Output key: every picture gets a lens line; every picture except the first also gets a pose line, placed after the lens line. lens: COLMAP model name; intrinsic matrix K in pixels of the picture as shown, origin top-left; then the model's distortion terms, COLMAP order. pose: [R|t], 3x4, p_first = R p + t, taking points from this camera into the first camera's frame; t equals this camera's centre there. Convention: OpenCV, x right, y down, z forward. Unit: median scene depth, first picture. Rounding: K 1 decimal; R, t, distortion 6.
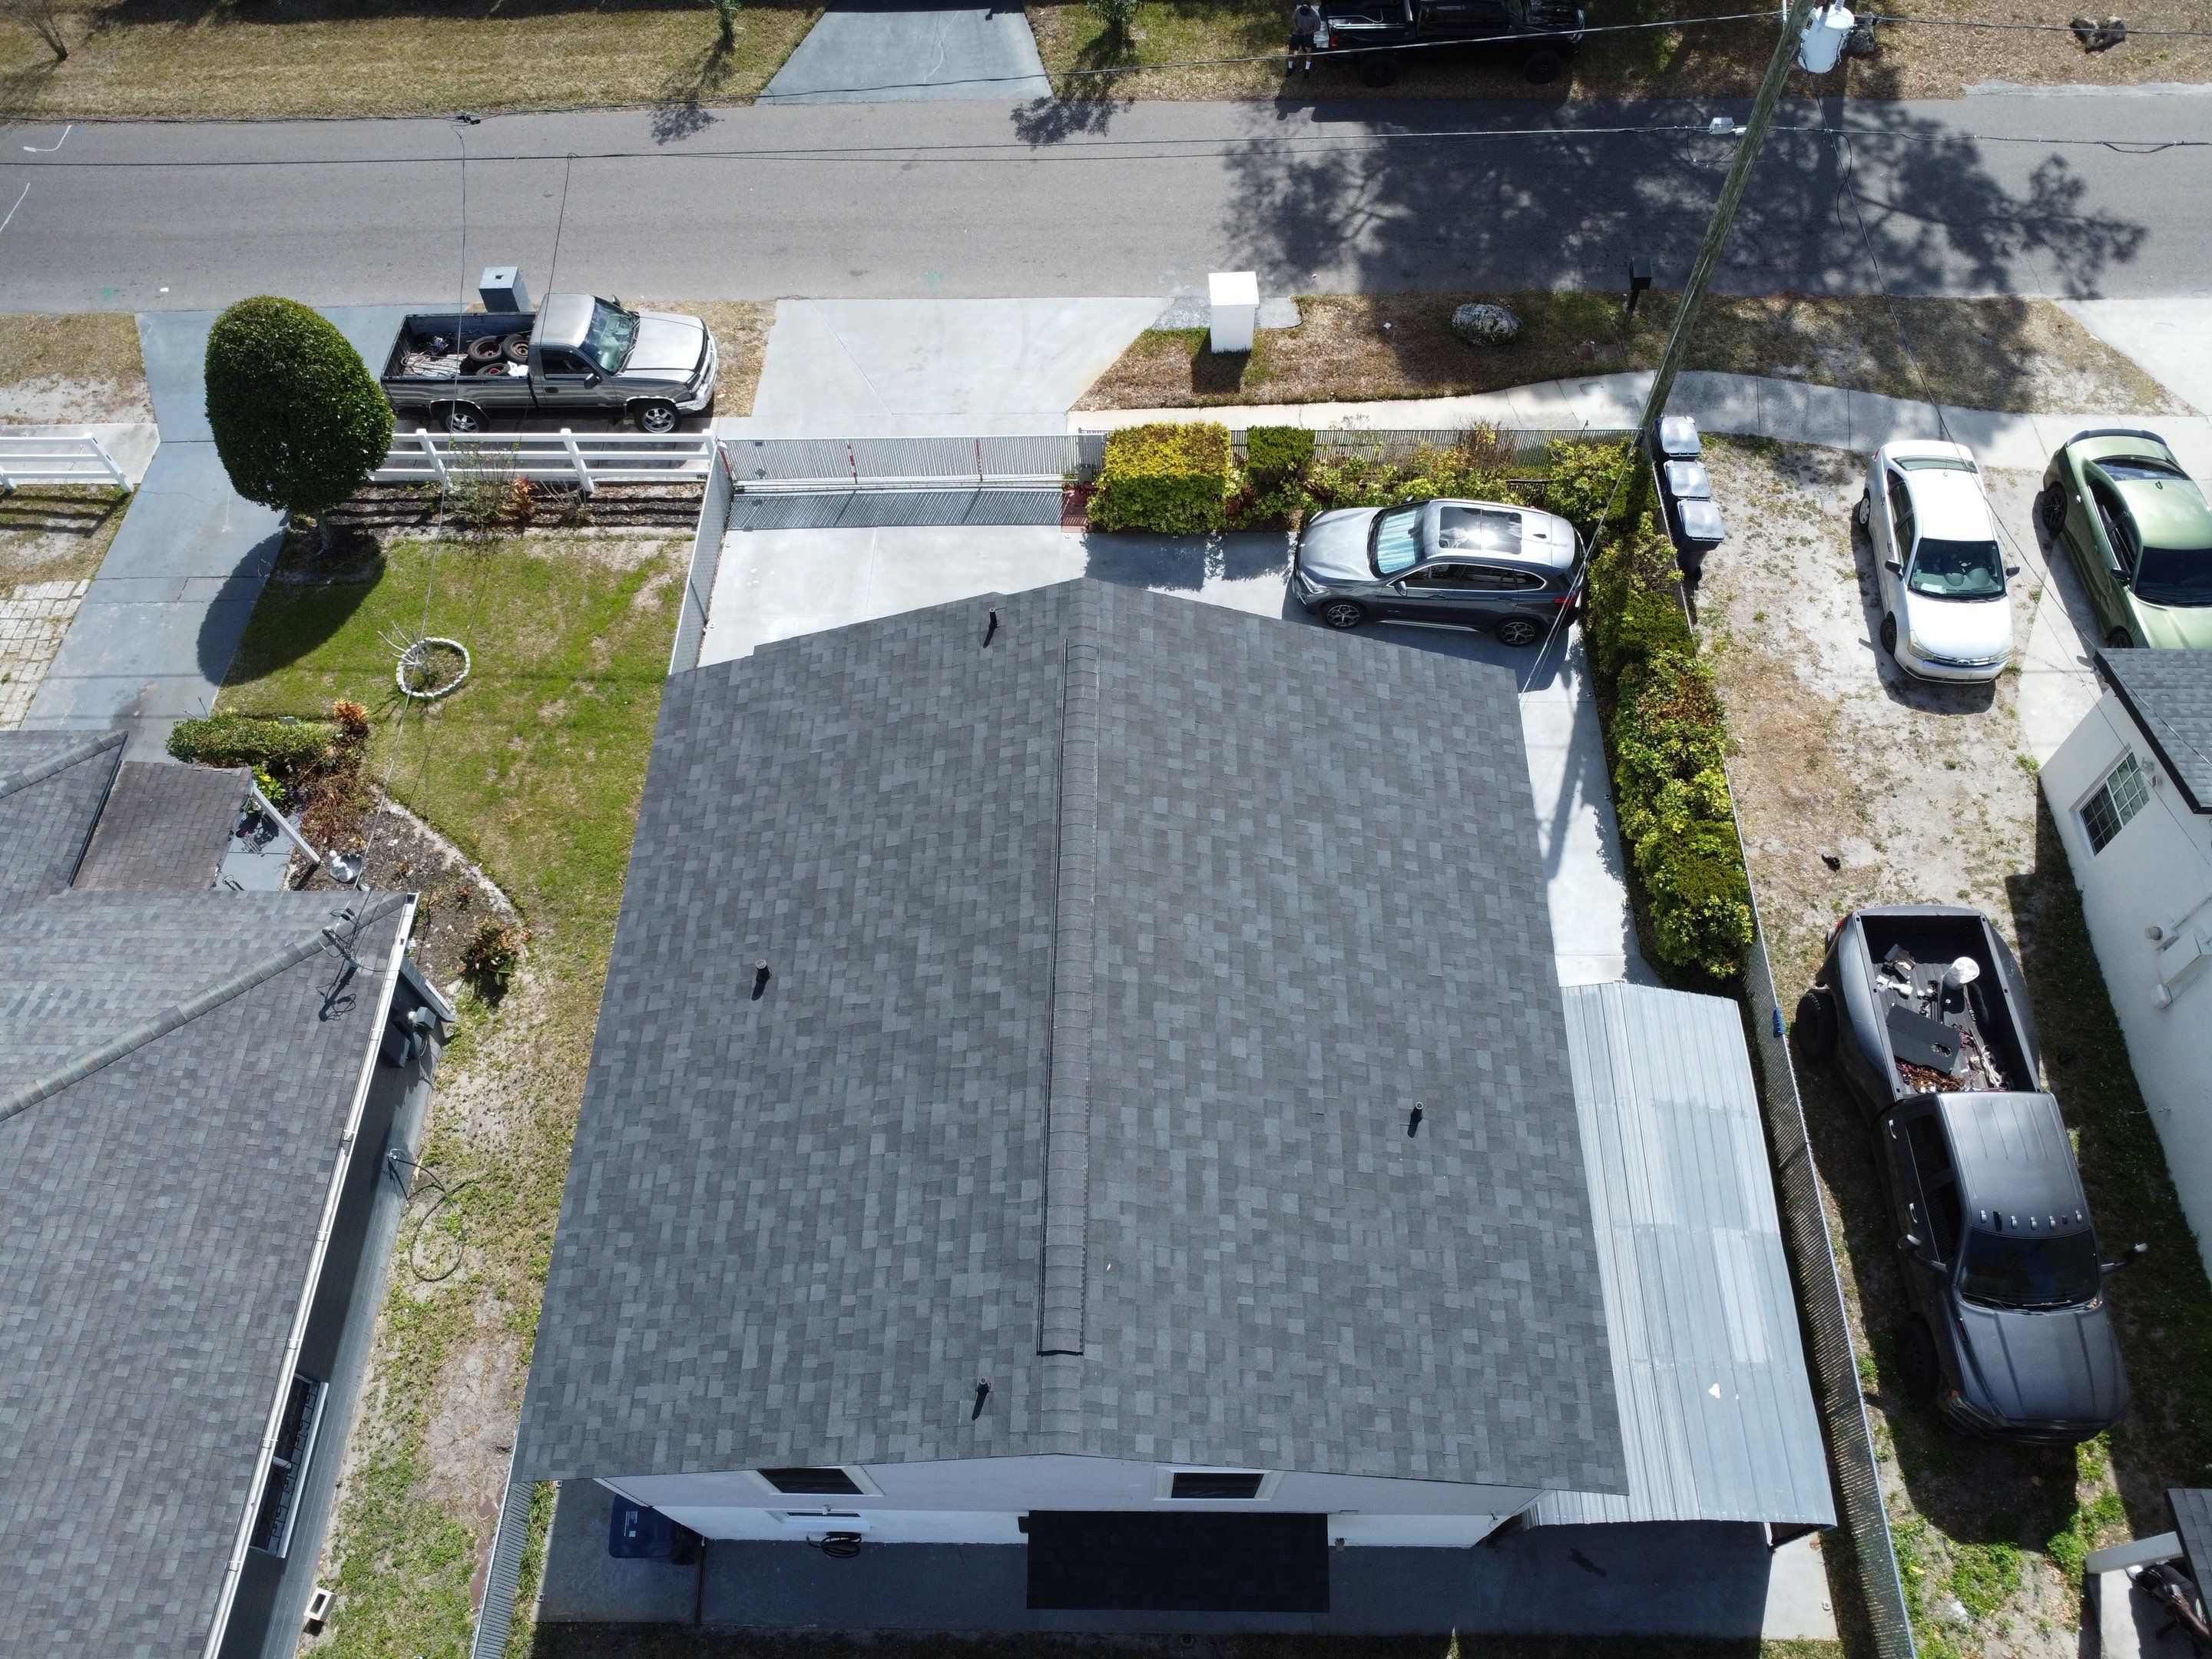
lens RADIAL K [[1599.9, 0, 1096.0], [0, 1599.9, 823.5], [0, 0, 1]] dist [-0.037125, 0.004854]
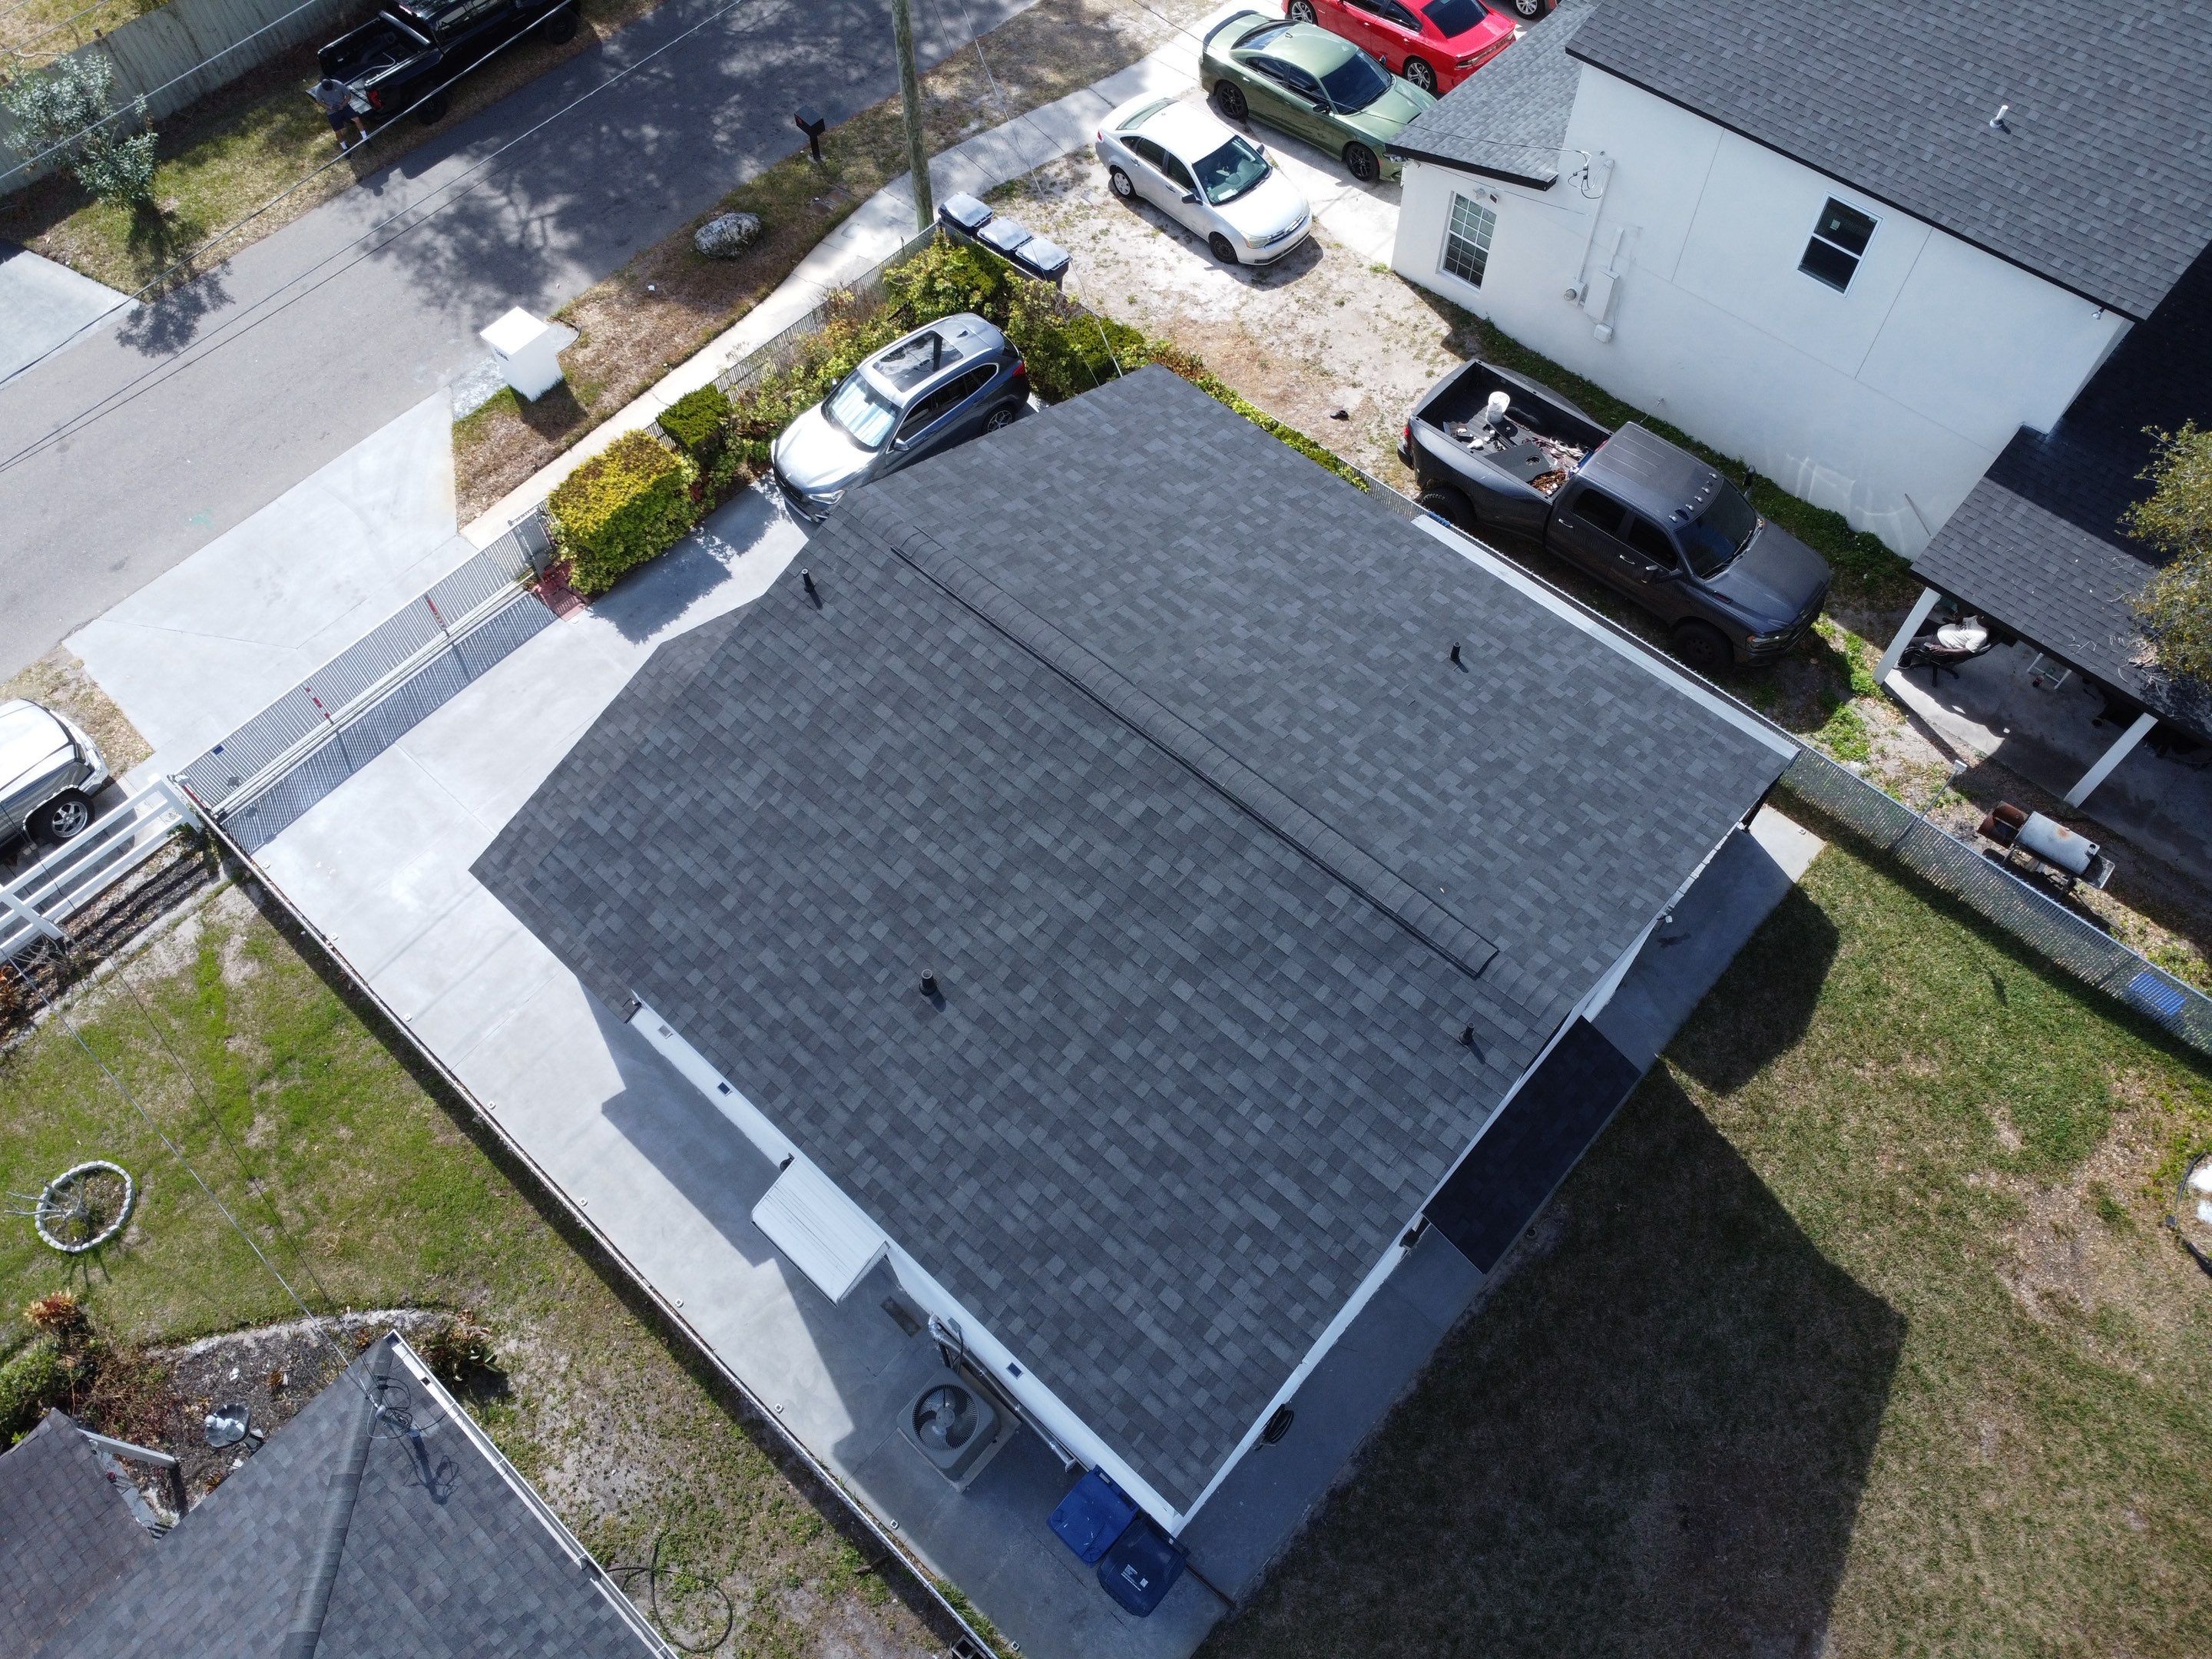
lens RADIAL K [[1599.9, 0, 1095.5], [0, 1599.9, 821.0], [0, 0, 1]] dist [-0.037125, 0.004854]
pose [[0.659221, -0.637660, 0.398519, -0.324069], [0.643383, 0.752634, 0.140000, -0.032756], [-0.389212, 0.164109, 0.906412, 0.070515]]
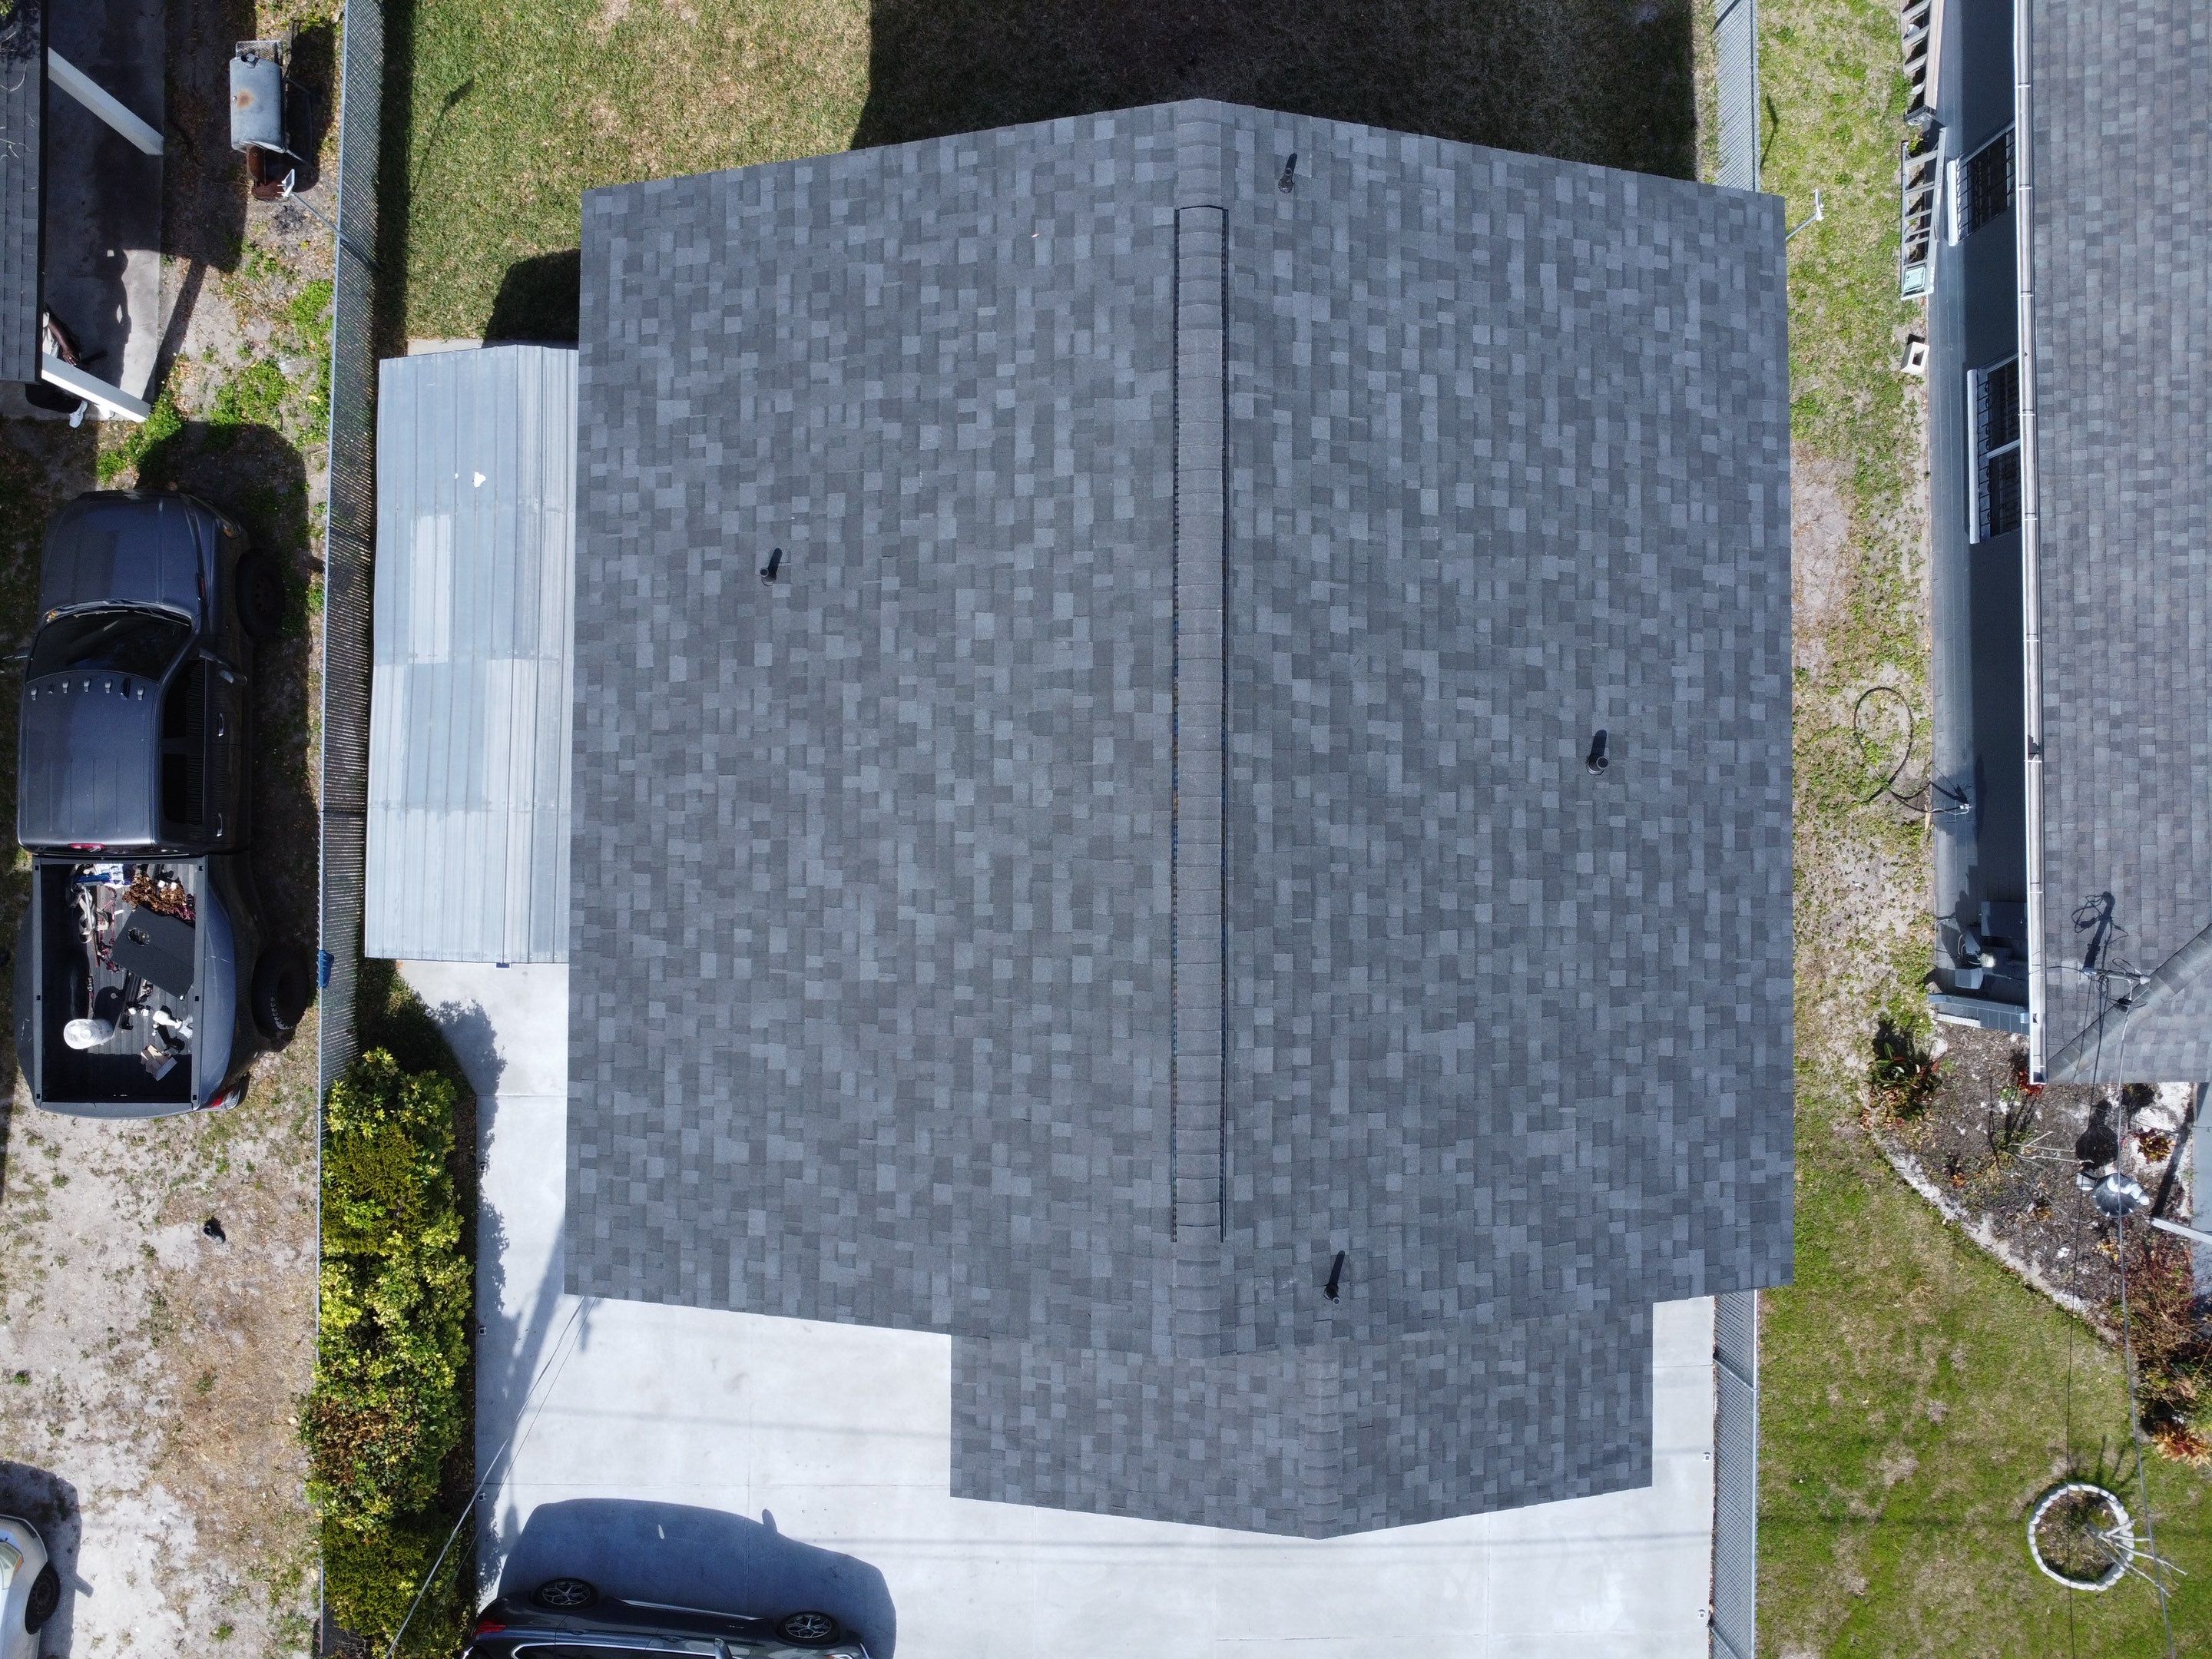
lens RADIAL K [[1599.9, 0, 1093.9], [0, 1599.9, 819.7], [0, 0, 1]] dist [-0.037125, 0.004854]
pose [[-0.999820, 0.015285, 0.011260, 0.018590], [-0.006728, -0.839891, 0.542714, -0.245514], [0.017753, 0.542540, 0.839842, 0.259025]]
